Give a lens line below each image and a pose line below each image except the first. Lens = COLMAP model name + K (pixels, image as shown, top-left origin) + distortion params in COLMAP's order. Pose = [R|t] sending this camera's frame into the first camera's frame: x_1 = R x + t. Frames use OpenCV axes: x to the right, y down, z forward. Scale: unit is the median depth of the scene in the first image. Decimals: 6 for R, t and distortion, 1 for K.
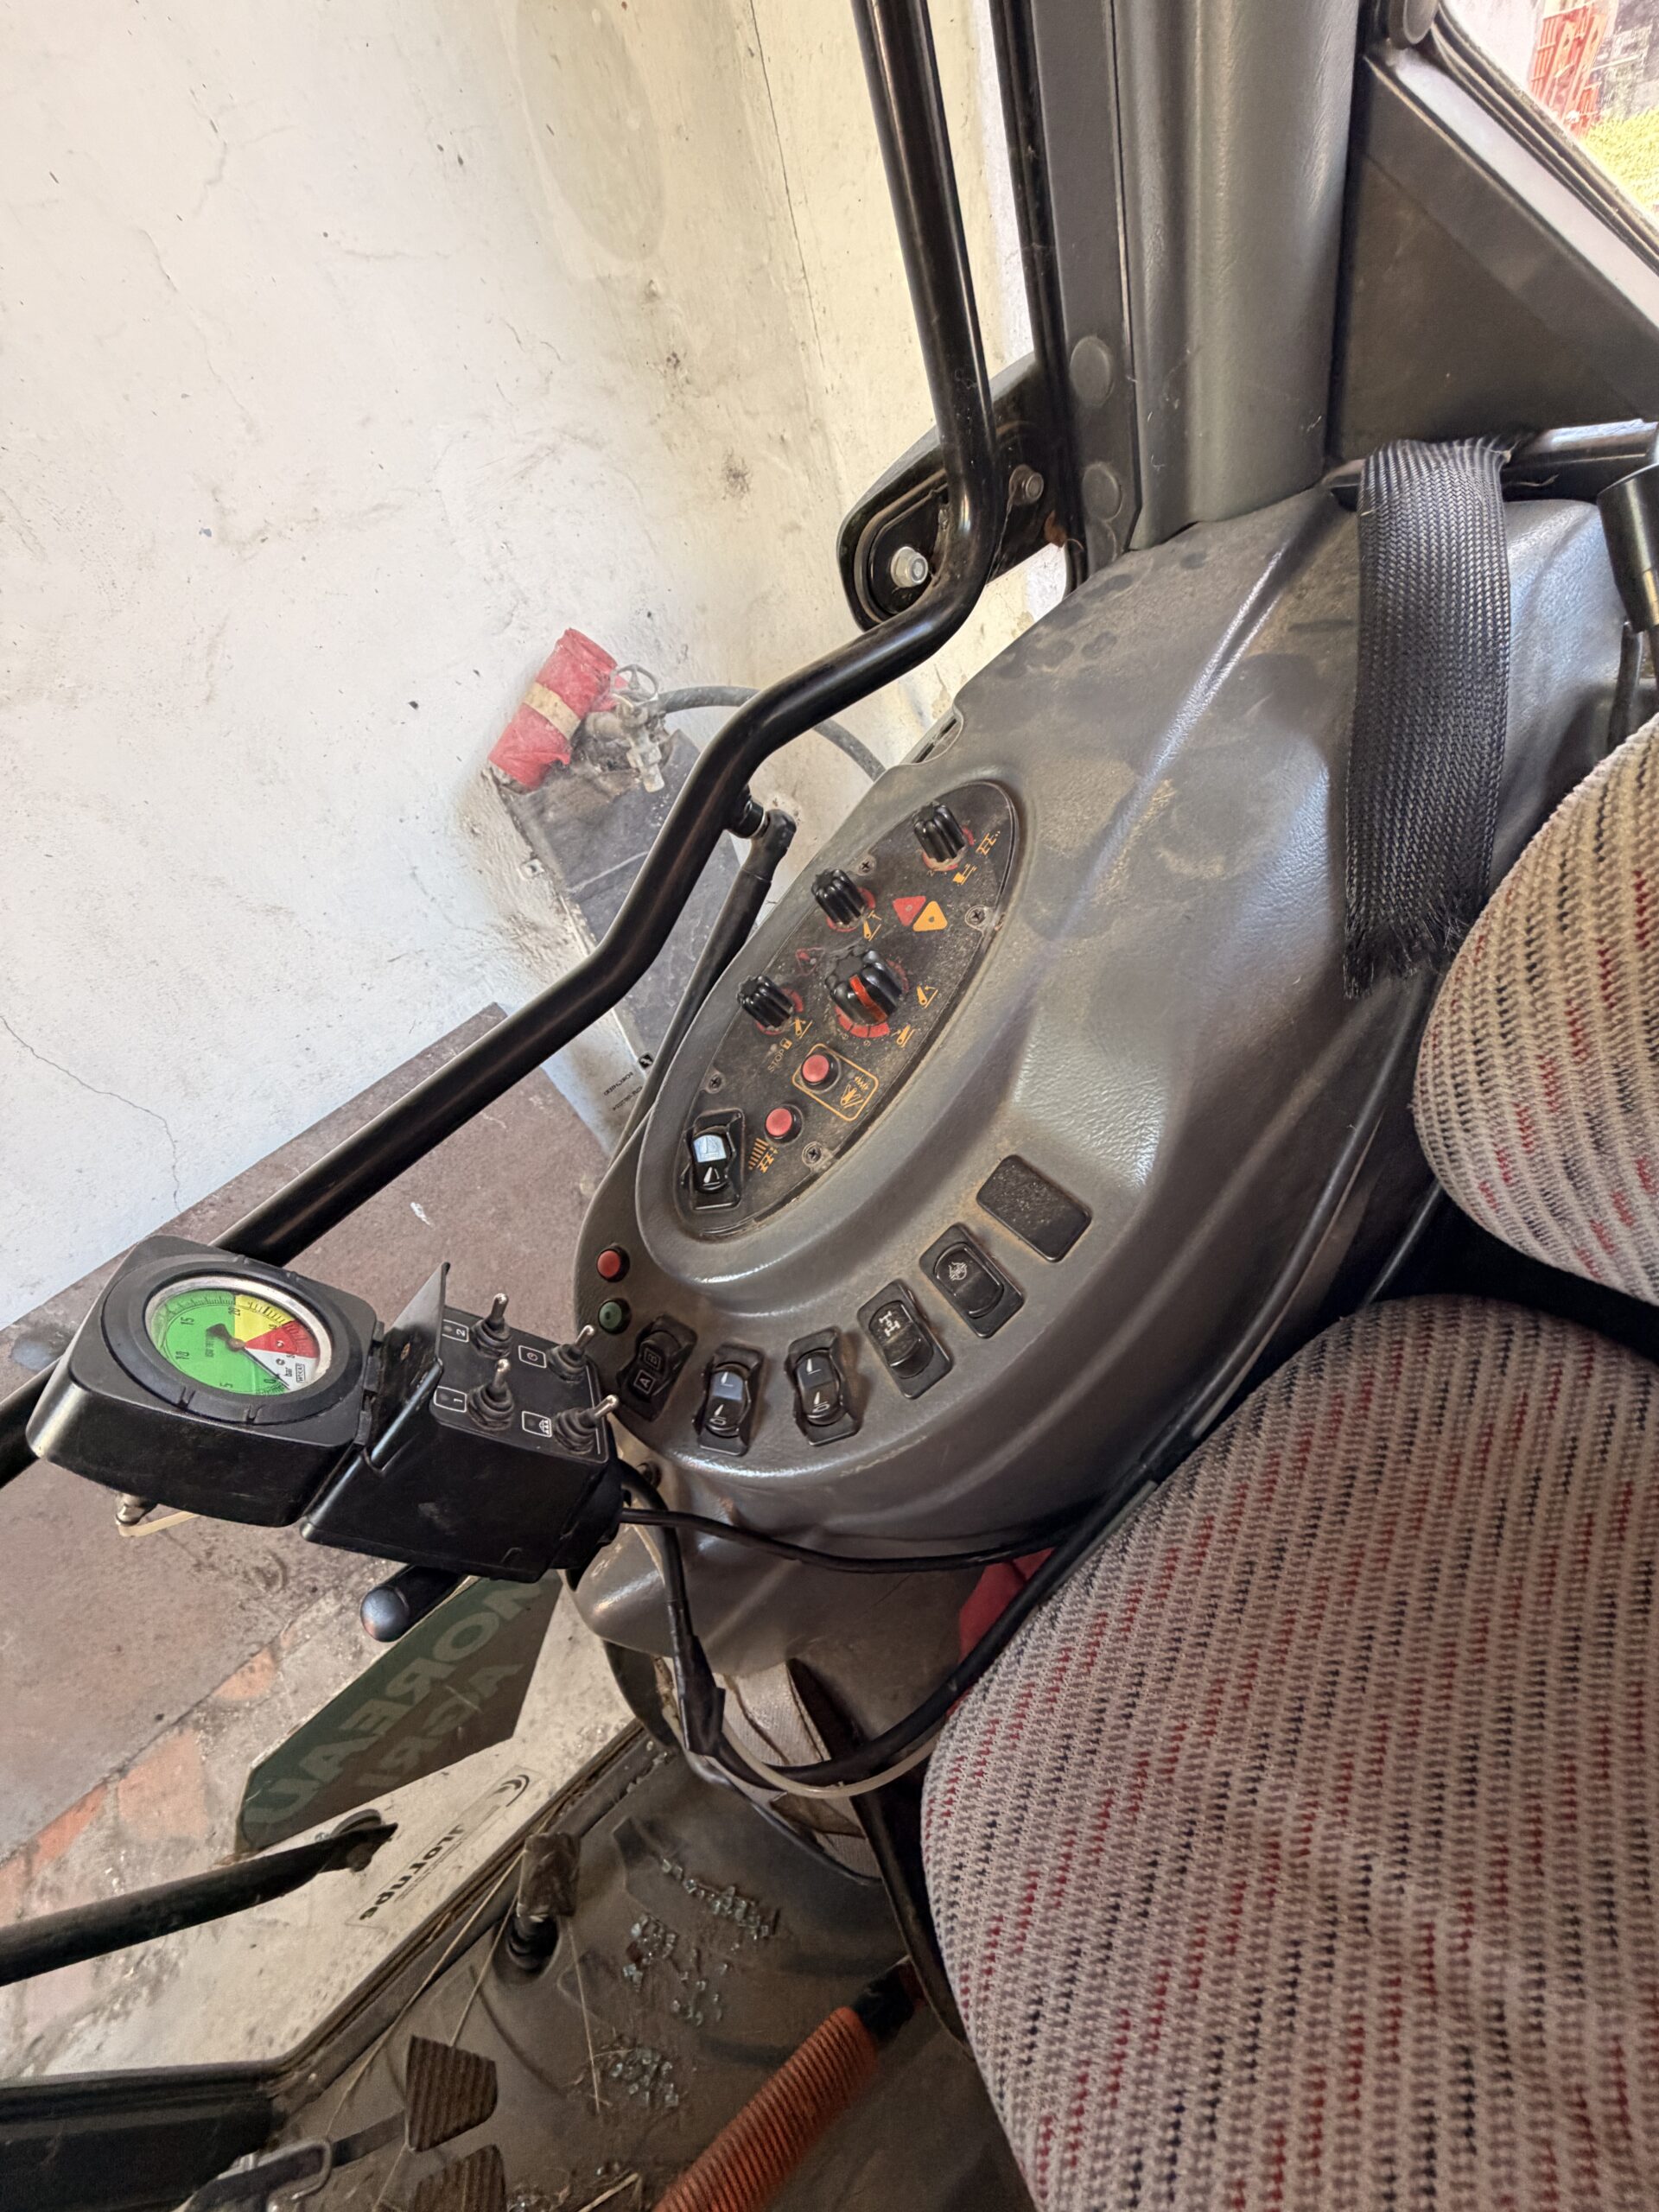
lens RADIAL K [[880.2, 0, 829.5], [0, 880.2, 1106.0], [0, 0, 1]] dist [-0.001676, -0.000382]
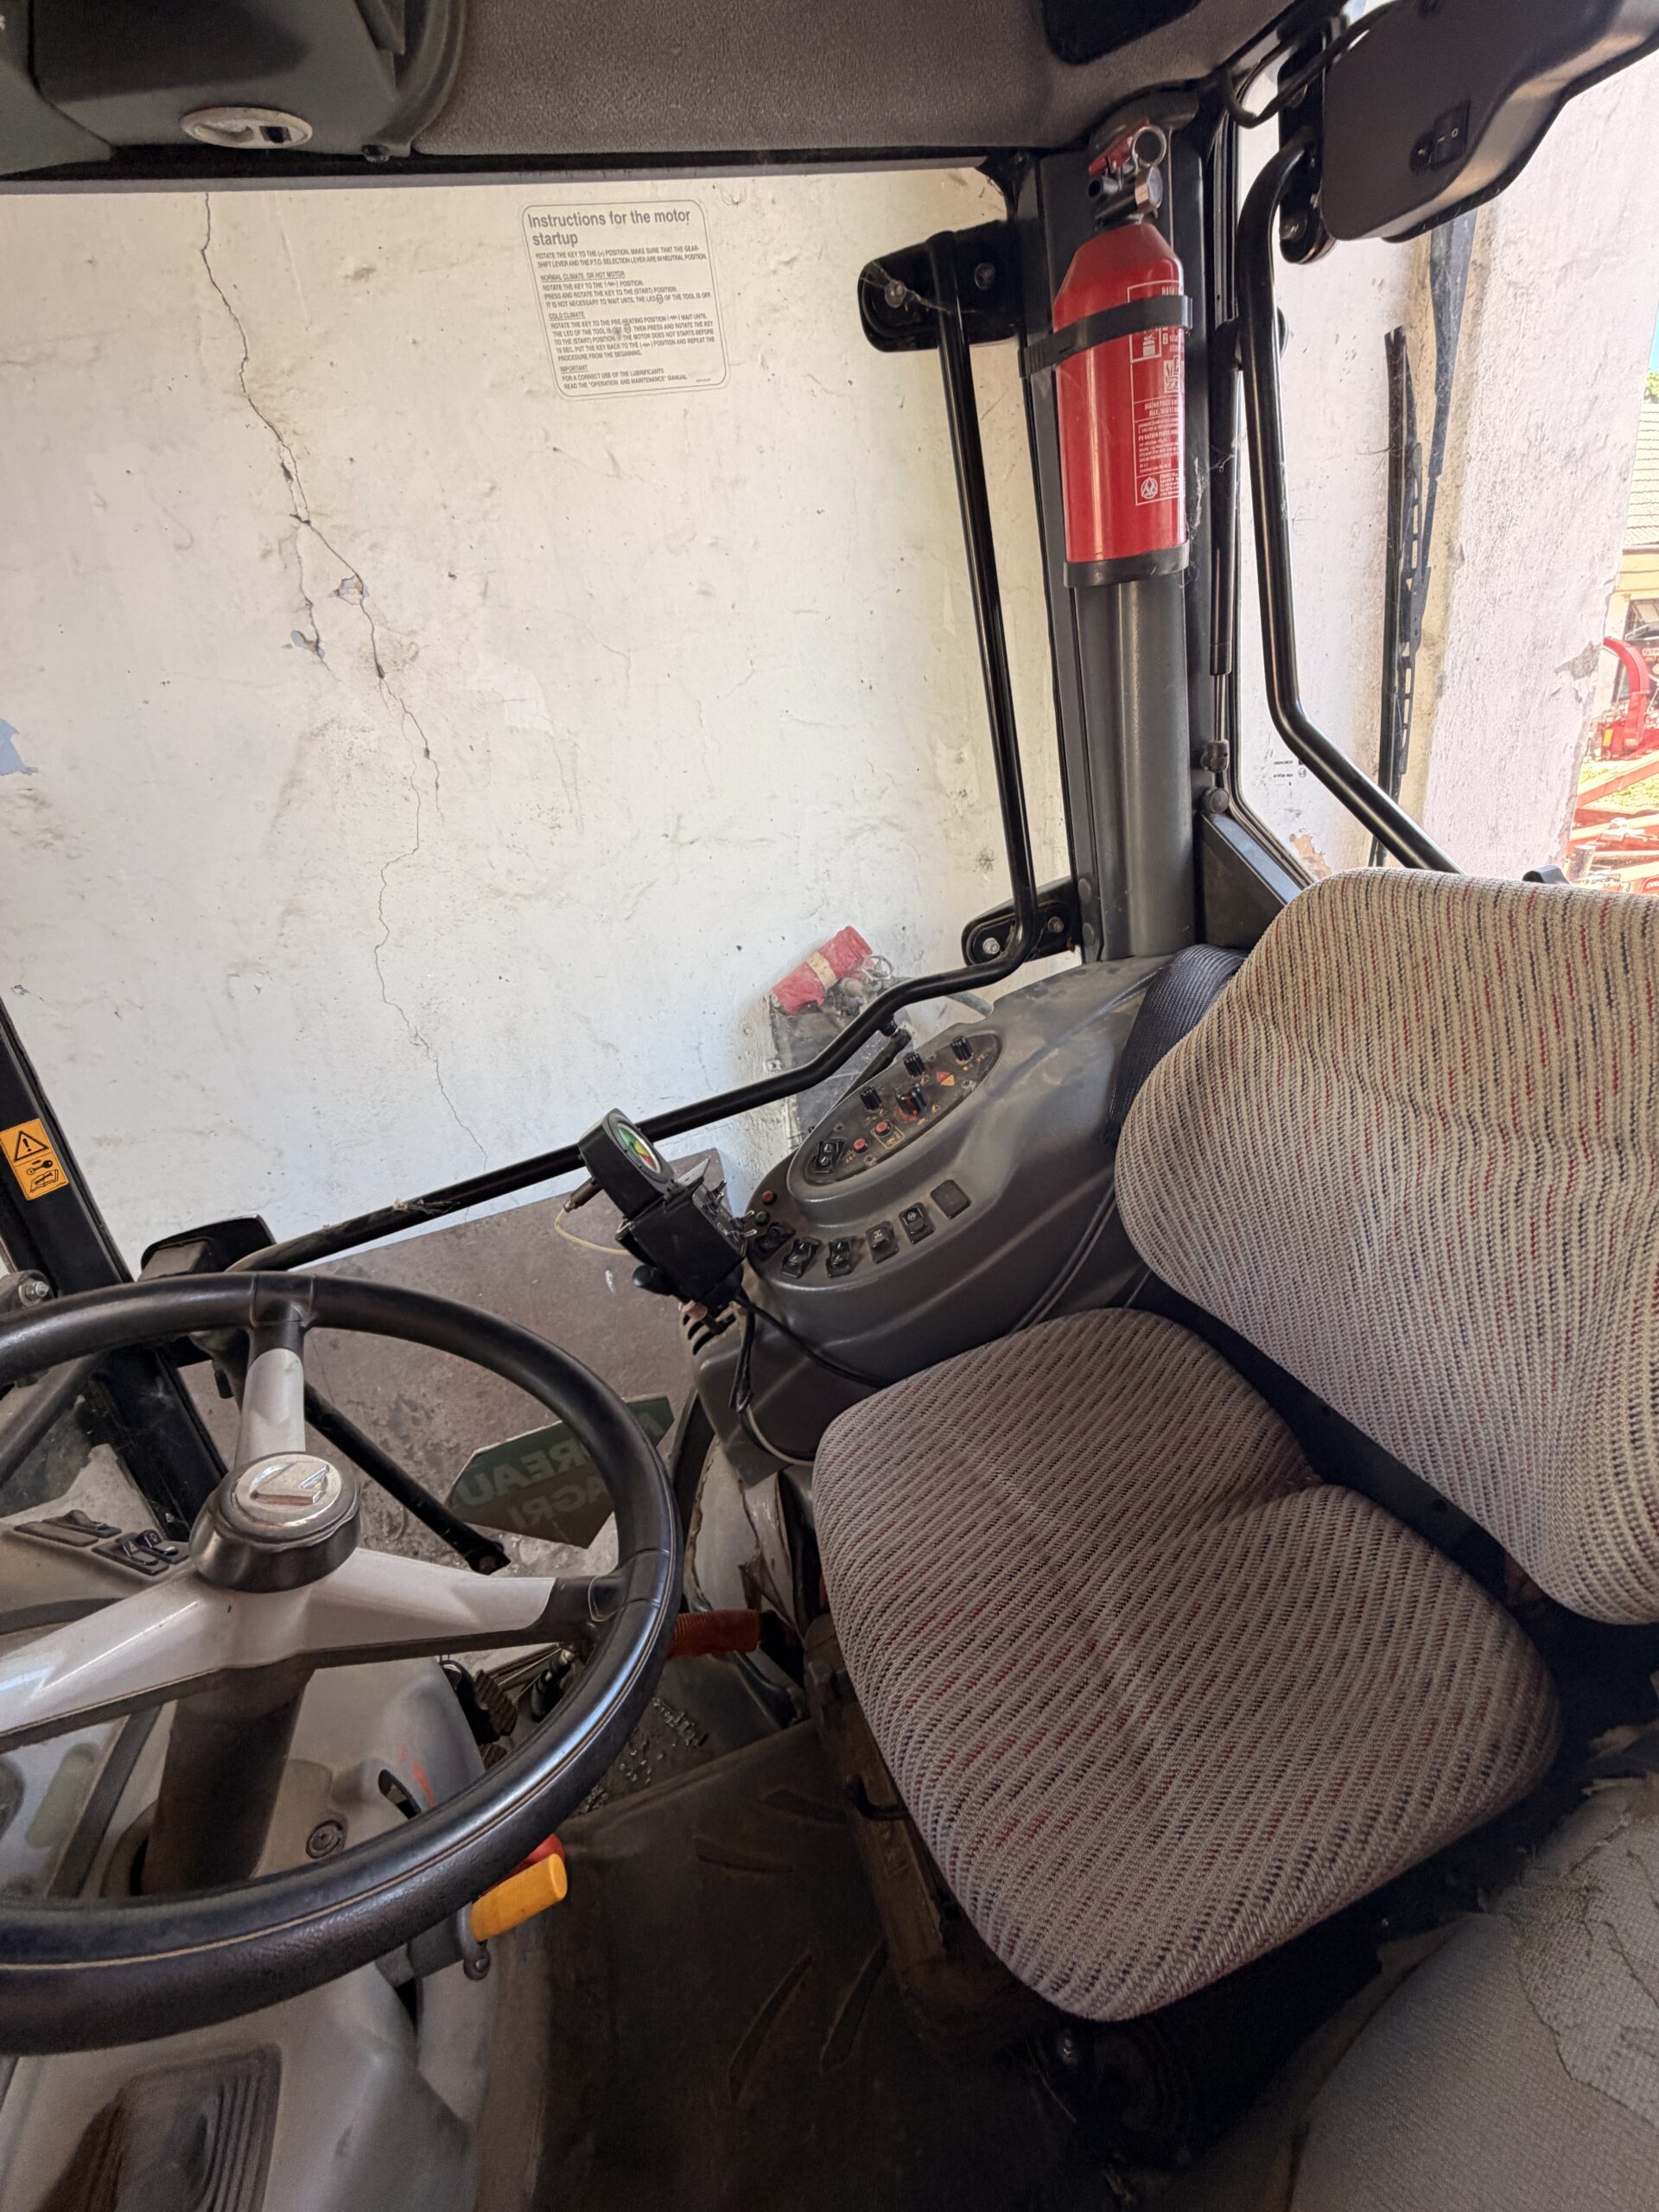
lens RADIAL K [[880.2, 0, 829.5], [0, 880.2, 1106.0], [0, 0, 1]] dist [-0.001676, -0.000382]
pose [[0.939217, 0.252715, -0.232395, 0.369767], [-0.310931, 0.913137, -0.263635, 0.544647], [0.145584, 0.319869, 0.936210, -1.170371]]
